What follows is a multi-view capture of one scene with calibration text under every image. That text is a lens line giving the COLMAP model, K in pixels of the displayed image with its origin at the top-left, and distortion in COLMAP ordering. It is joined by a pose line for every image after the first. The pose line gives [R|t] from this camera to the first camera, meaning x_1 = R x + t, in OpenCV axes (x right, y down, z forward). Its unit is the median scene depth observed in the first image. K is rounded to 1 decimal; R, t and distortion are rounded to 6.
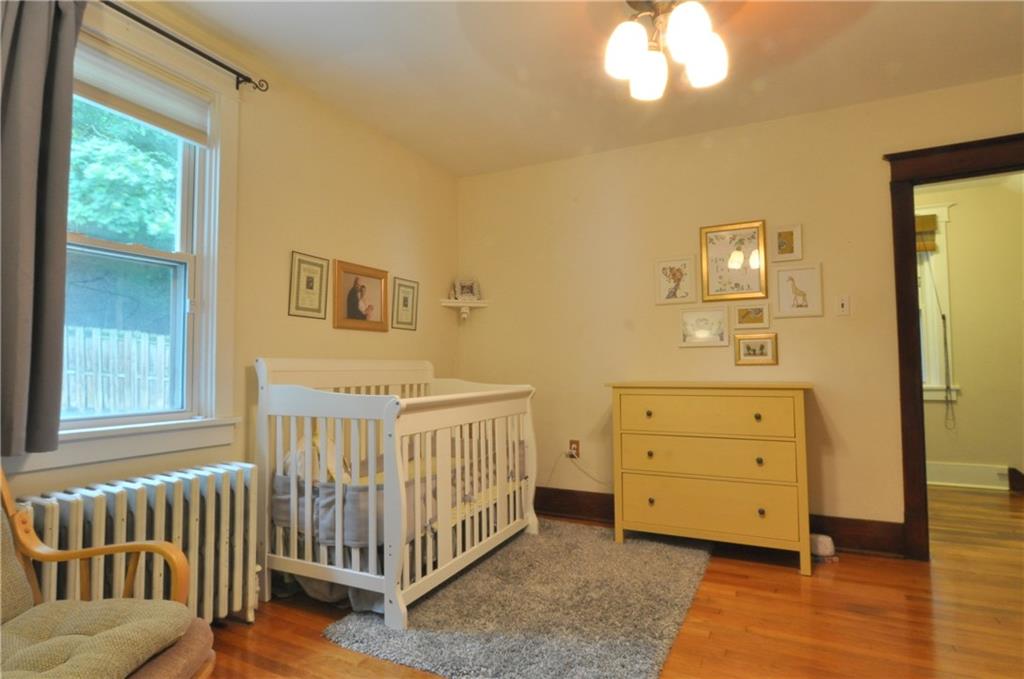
lens RADIAL K [[547.7, 0, 511.5], [0, 547.7, 340.9], [0, 0, 1]] dist [-0.024905, 0.008175]
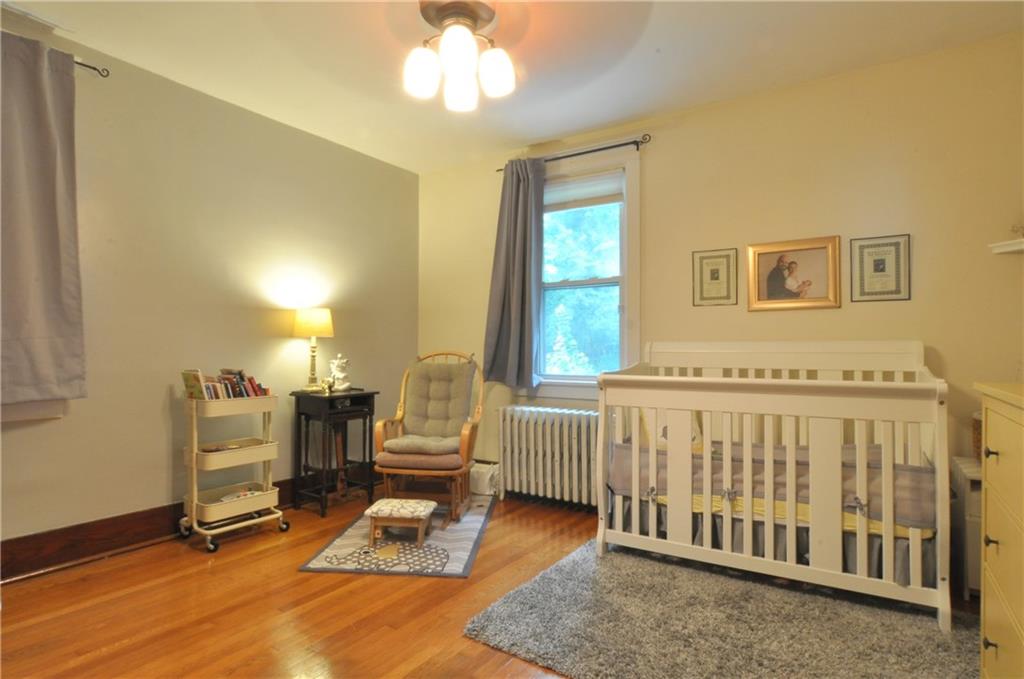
lens RADIAL K [[555.7, 0, 505.6], [0, 555.7, 336.9], [0, 0, 1]] dist [-0.022217, 0.000812]
pose [[-0.148399, -0.016378, -0.988792, 0.824337], [0.047278, 0.998602, -0.023636, 0.029197], [0.987797, -0.050255, -0.147417, 0.732762]]
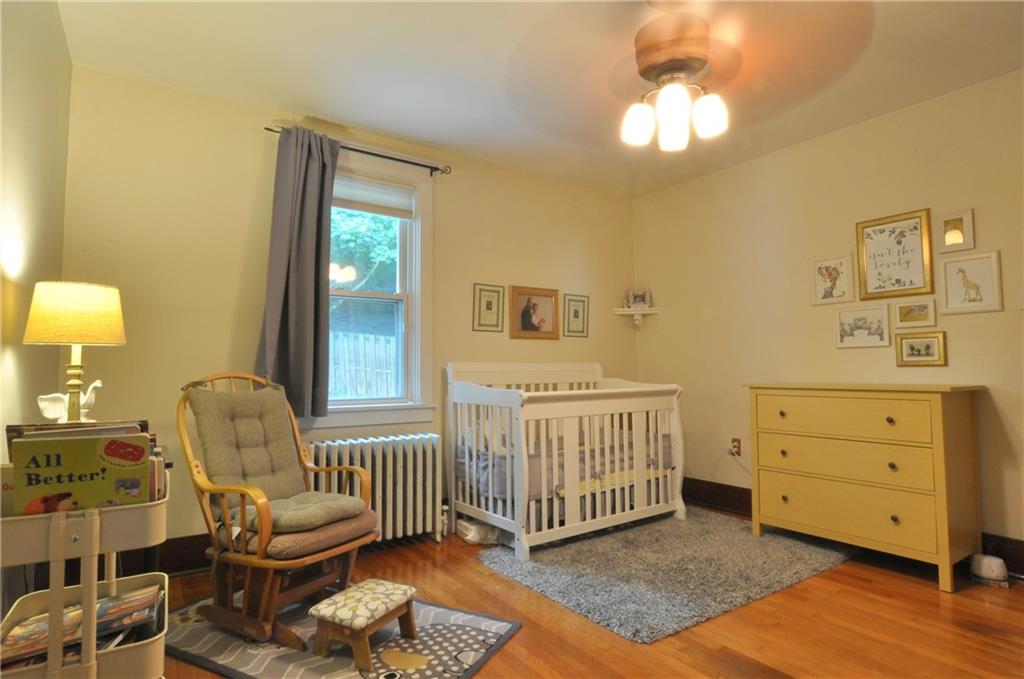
lens RADIAL K [[559.3, 0, 506.7], [0, 559.3, 341.2], [0, 0, 1]] dist [-0.029448, 0.002723]
pose [[0.876177, -0.022163, -0.481479, 0.325730], [0.023400, 0.999720, -0.003436, -0.013544], [0.481421, -0.008257, 0.876451, -0.180381]]
